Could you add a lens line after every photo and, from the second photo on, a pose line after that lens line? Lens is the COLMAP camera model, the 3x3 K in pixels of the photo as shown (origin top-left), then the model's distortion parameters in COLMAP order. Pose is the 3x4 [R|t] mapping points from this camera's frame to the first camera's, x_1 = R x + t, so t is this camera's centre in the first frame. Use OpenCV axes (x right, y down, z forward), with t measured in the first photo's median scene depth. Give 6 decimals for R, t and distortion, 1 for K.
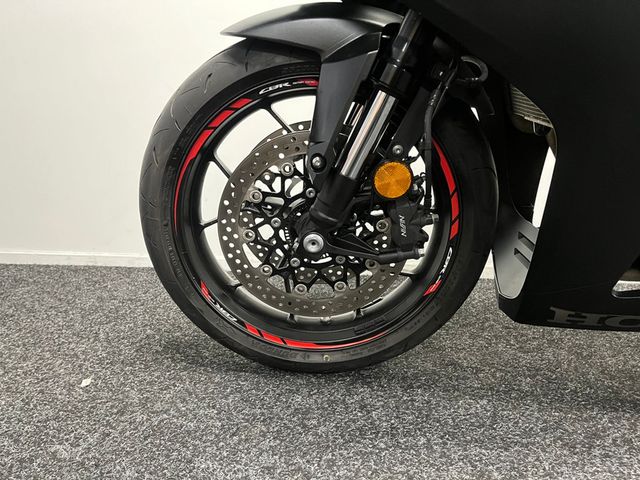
lens RADIAL K [[483.4, 0, 318.7], [0, 483.4, 243.5], [0, 0, 1]] dist [0.076172, -0.094806]
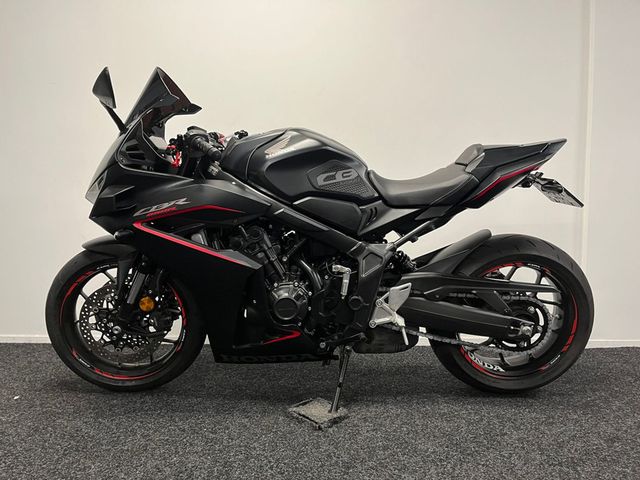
lens RADIAL K [[483.4, 0, 315.0], [0, 483.4, 240.7], [0, 0, 1]] dist [0.076172, -0.094806]
pose [[0.997584, -0.010991, 0.068598, 0.728001], [0.021278, 0.988293, -0.151079, -0.046598], [-0.066134, 0.152174, 0.986139, -1.377398]]
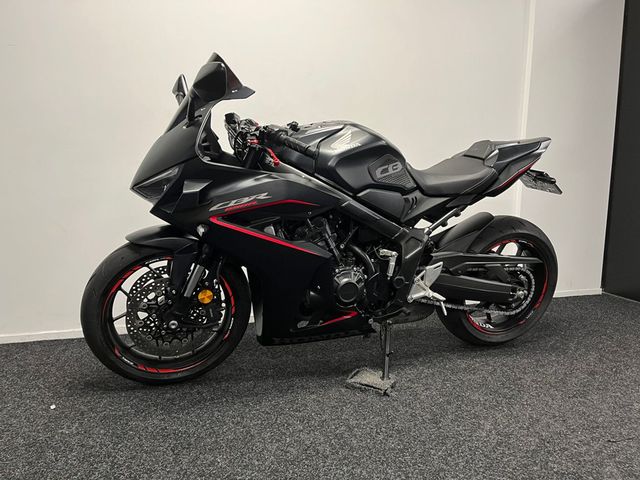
lens RADIAL K [[483.4, 0, 321.9], [0, 483.4, 242.0], [0, 0, 1]] dist [0.076172, -0.094806]
pose [[0.926671, -0.055780, 0.371712, -0.179258], [0.080374, 0.995460, -0.050989, -0.198917], [-0.367180, 0.077126, 0.926947, -1.347070]]
